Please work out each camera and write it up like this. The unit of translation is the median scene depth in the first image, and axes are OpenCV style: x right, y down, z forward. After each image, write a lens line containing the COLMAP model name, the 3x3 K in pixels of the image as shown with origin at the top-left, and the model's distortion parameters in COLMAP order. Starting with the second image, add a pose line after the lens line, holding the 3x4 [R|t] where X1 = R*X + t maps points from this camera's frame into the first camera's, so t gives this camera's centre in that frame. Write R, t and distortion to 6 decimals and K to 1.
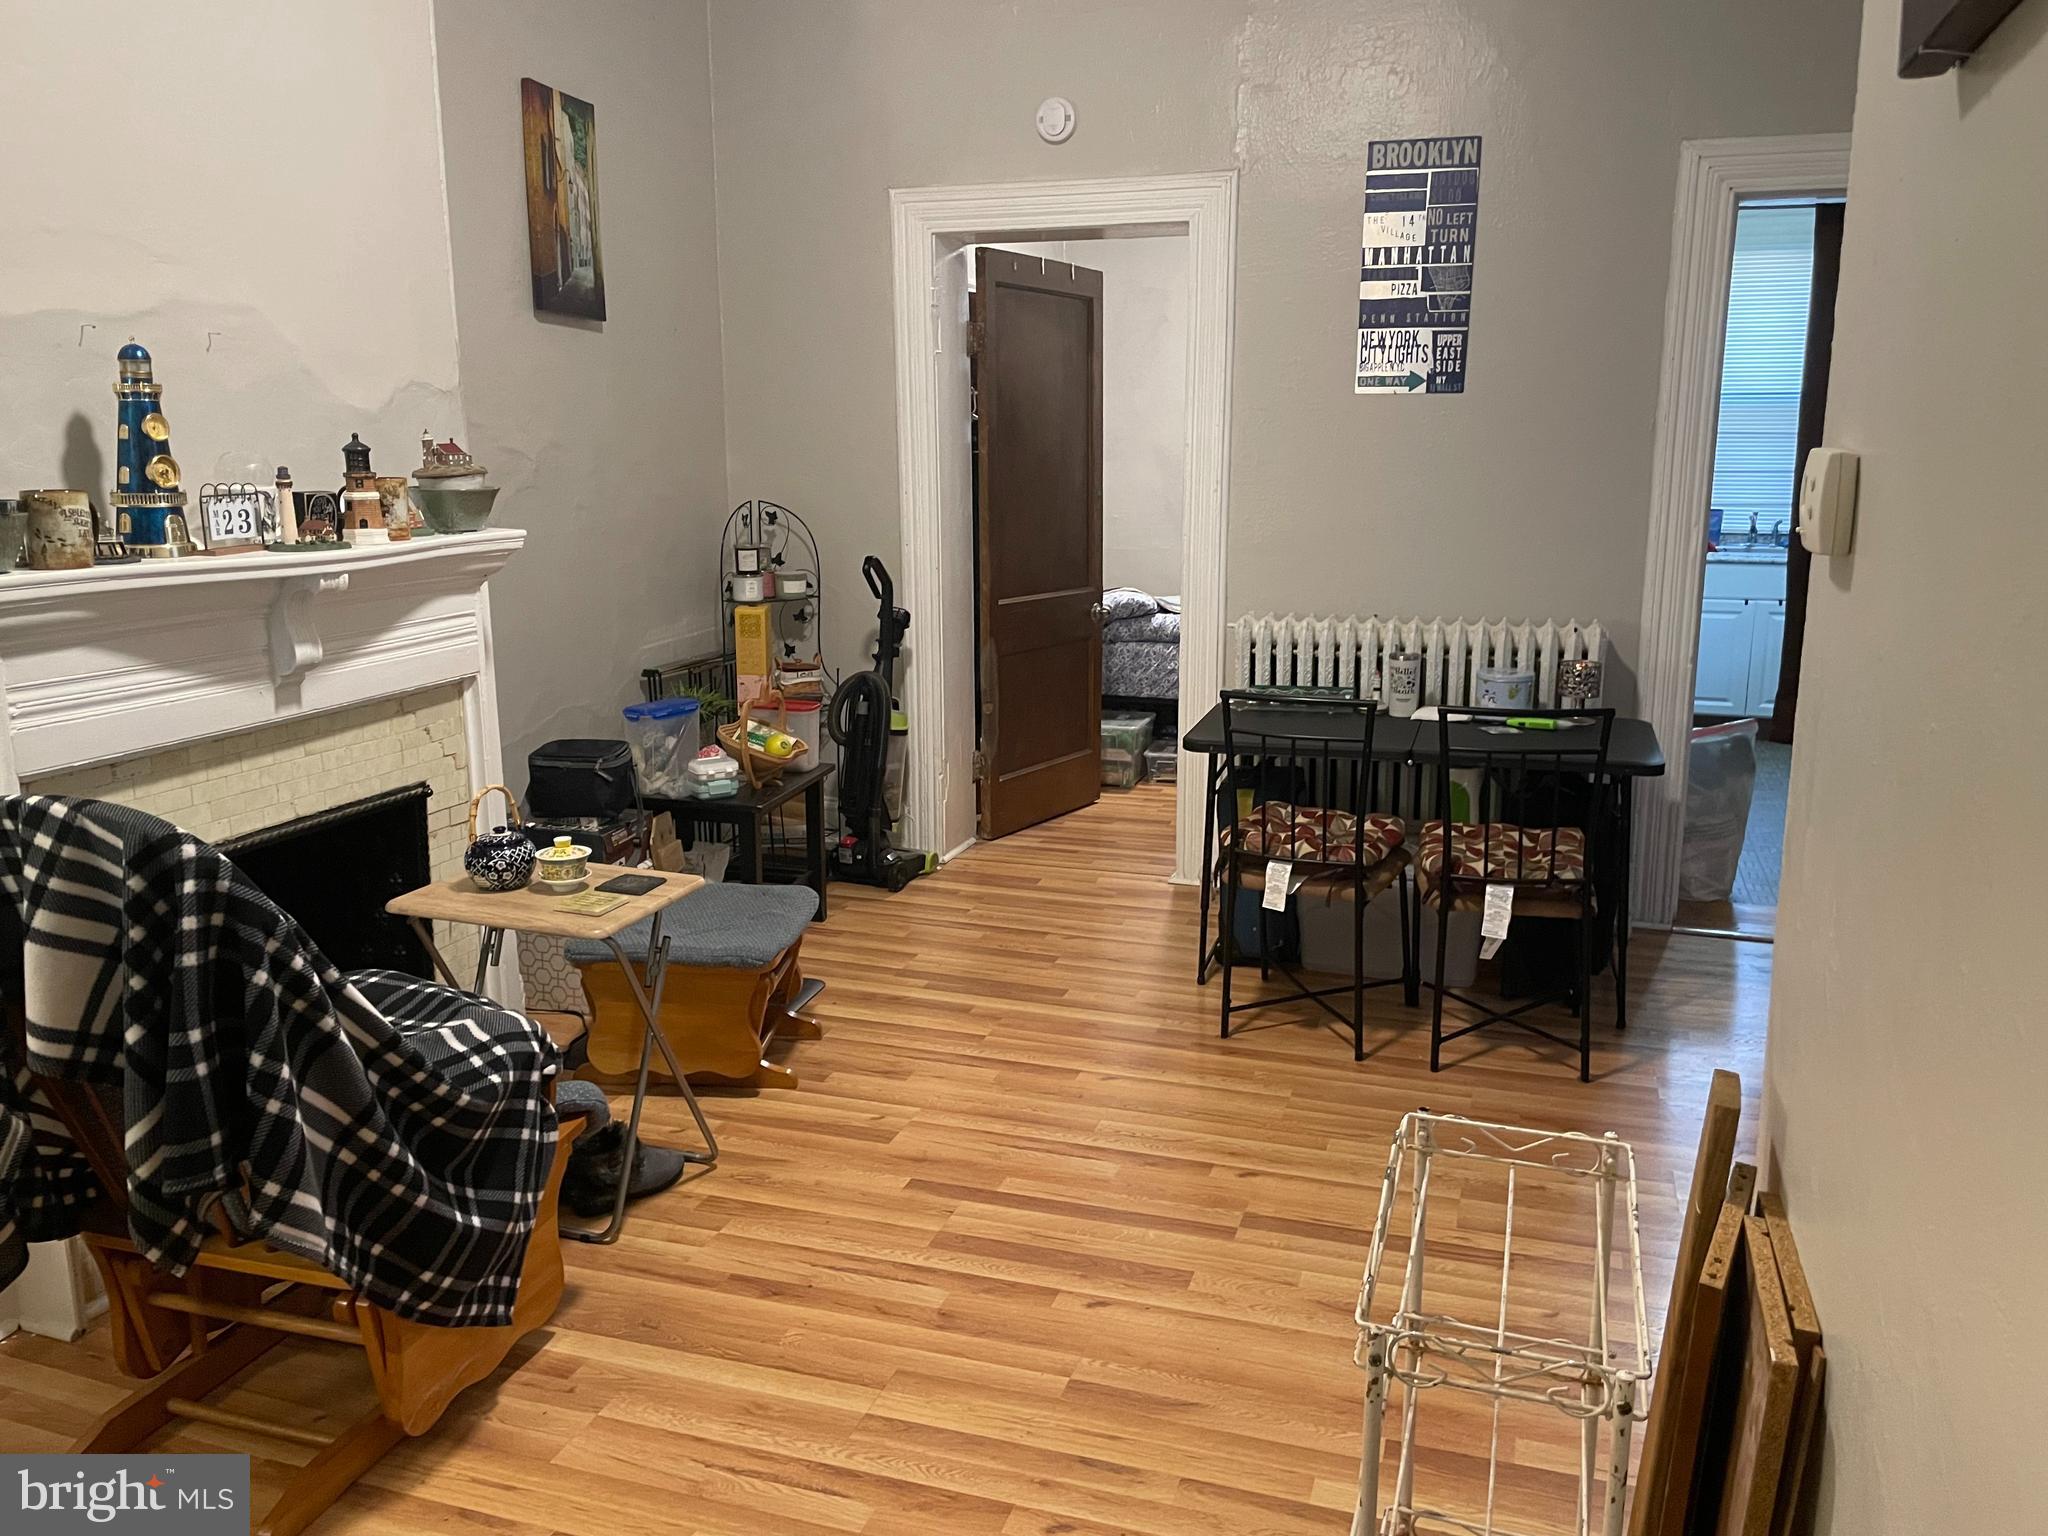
lens RADIAL K [[1570.6, 0, 1028.5], [0, 1570.6, 770.8], [0, 0, 1]] dist [0.012130, 0.003730]
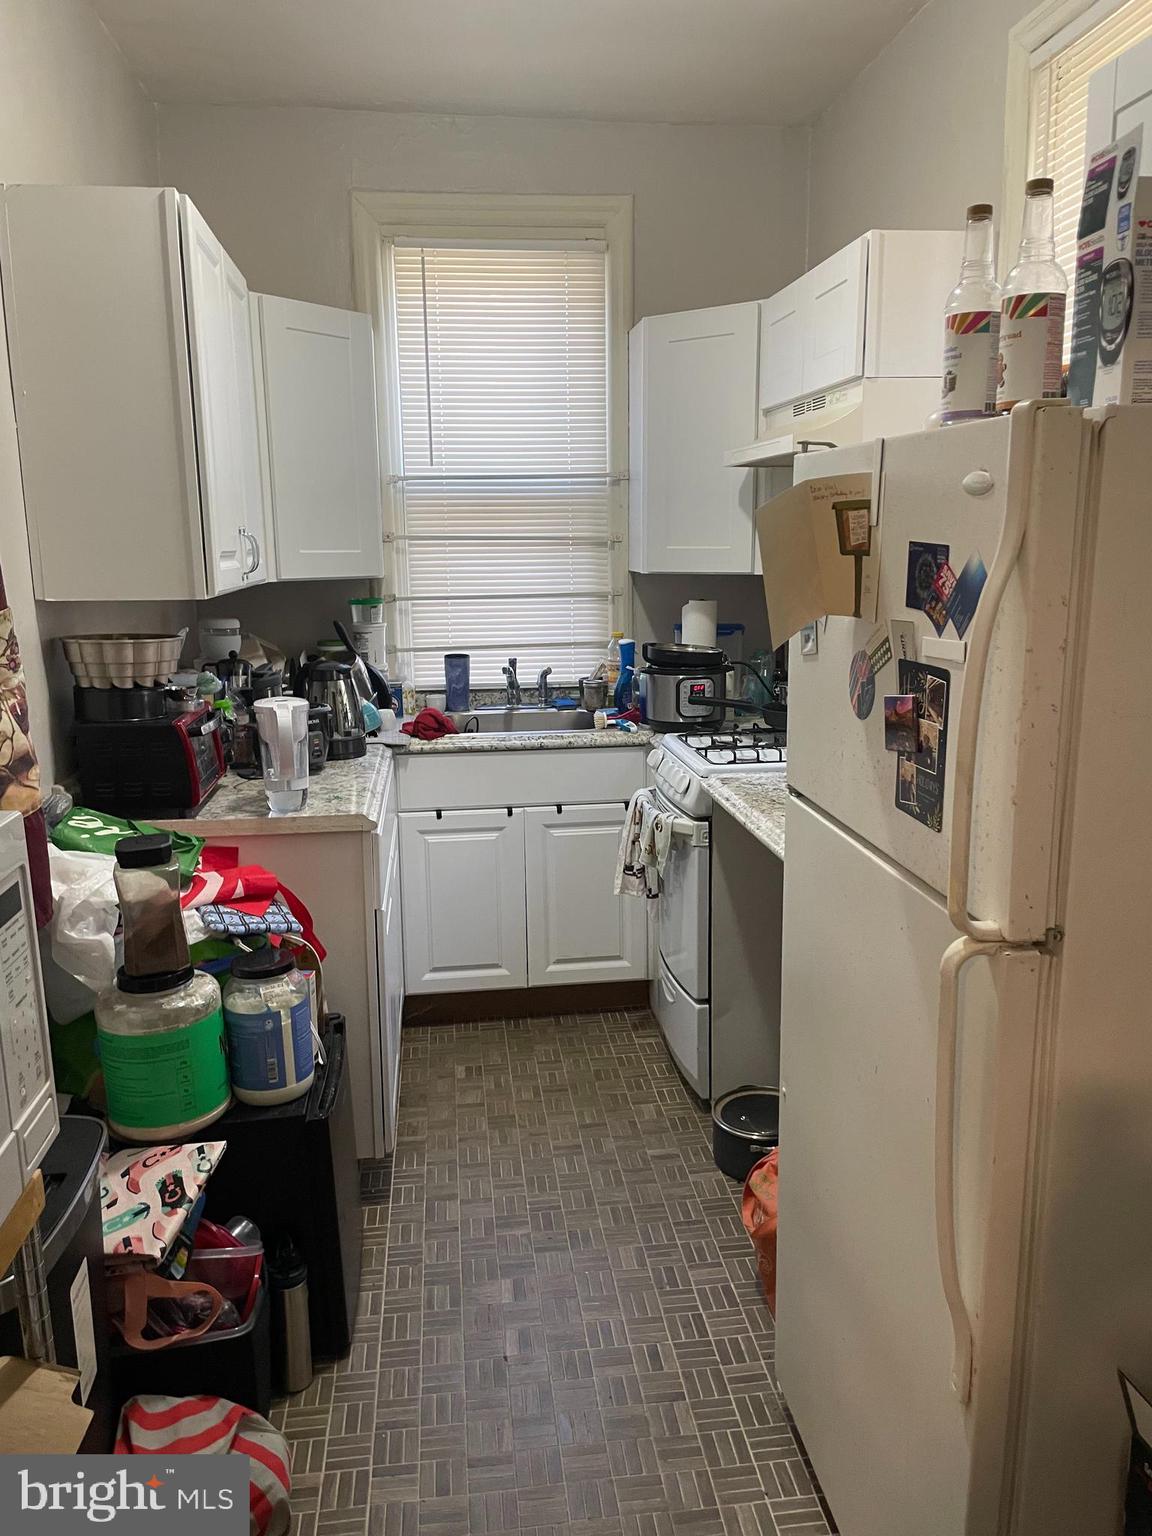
lens RADIAL K [[1178.0, 0, 575.7], [0, 1178.0, 769.7], [0, 0, 1]] dist [0.012130, 0.003730]
pose [[0.898051, -0.103952, 0.427433, 0.076178], [0.110330, 0.993846, 0.009896, -0.035259], [-0.425831, 0.038272, 0.903993, 0.152356]]
